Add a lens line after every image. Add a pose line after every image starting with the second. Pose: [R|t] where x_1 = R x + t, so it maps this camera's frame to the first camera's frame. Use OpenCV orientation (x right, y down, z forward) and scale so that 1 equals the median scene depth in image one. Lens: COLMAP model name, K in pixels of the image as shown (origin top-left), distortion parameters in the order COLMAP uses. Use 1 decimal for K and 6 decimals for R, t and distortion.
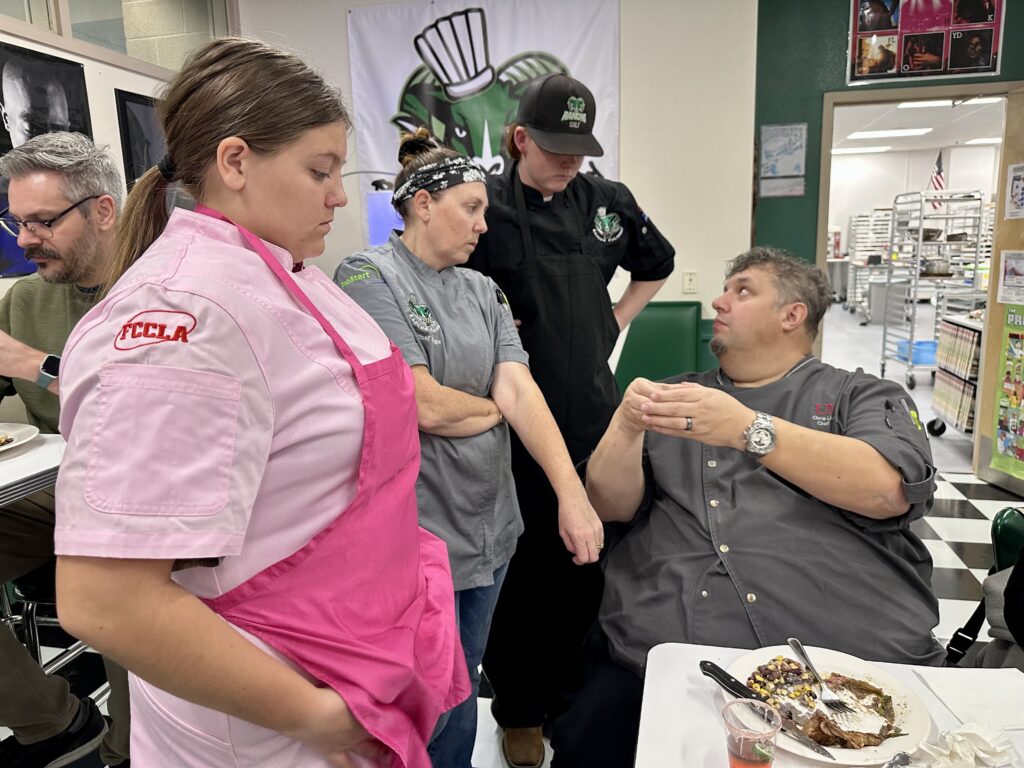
lens RADIAL K [[726.6, 0, 511.3], [0, 726.6, 384.1], [0, 0, 1]] dist [0.009623, -0.025317]
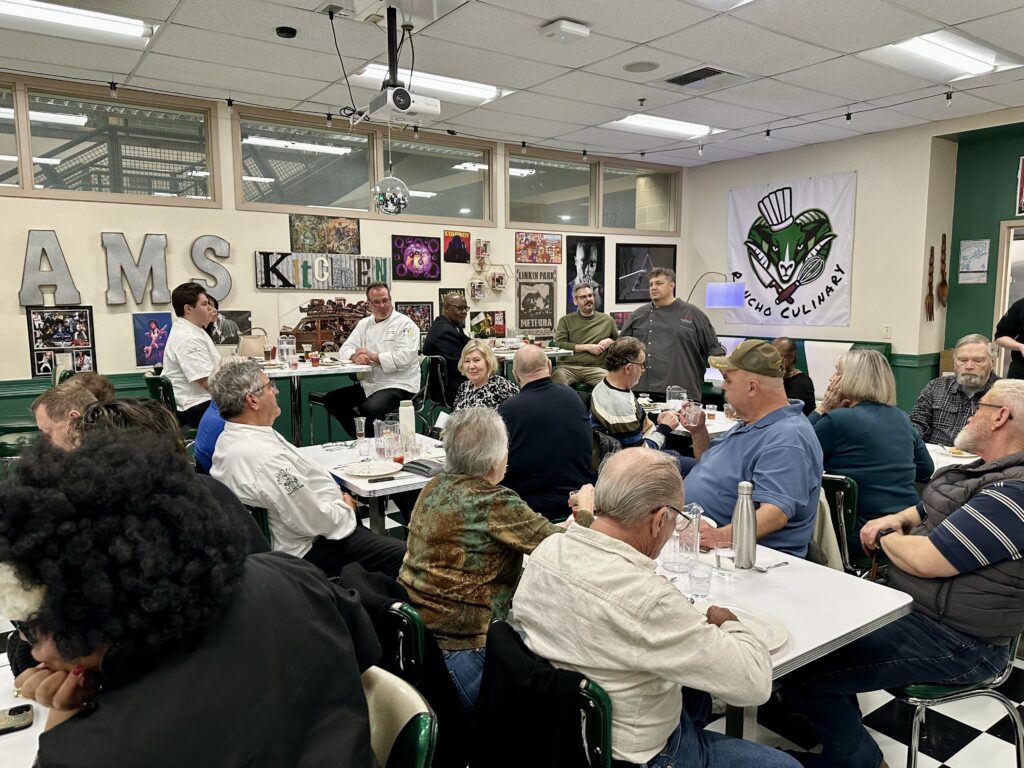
lens RADIAL K [[729.3, 0, 516.9], [0, 729.3, 392.5], [0, 0, 1]] dist [-0.004730, -0.013377]
pose [[0.751975, 0.112680, -0.649490, 0.721209], [-0.143947, 0.989573, 0.005020, 0.123689], [0.643283, 0.089717, 0.760353, -0.892356]]
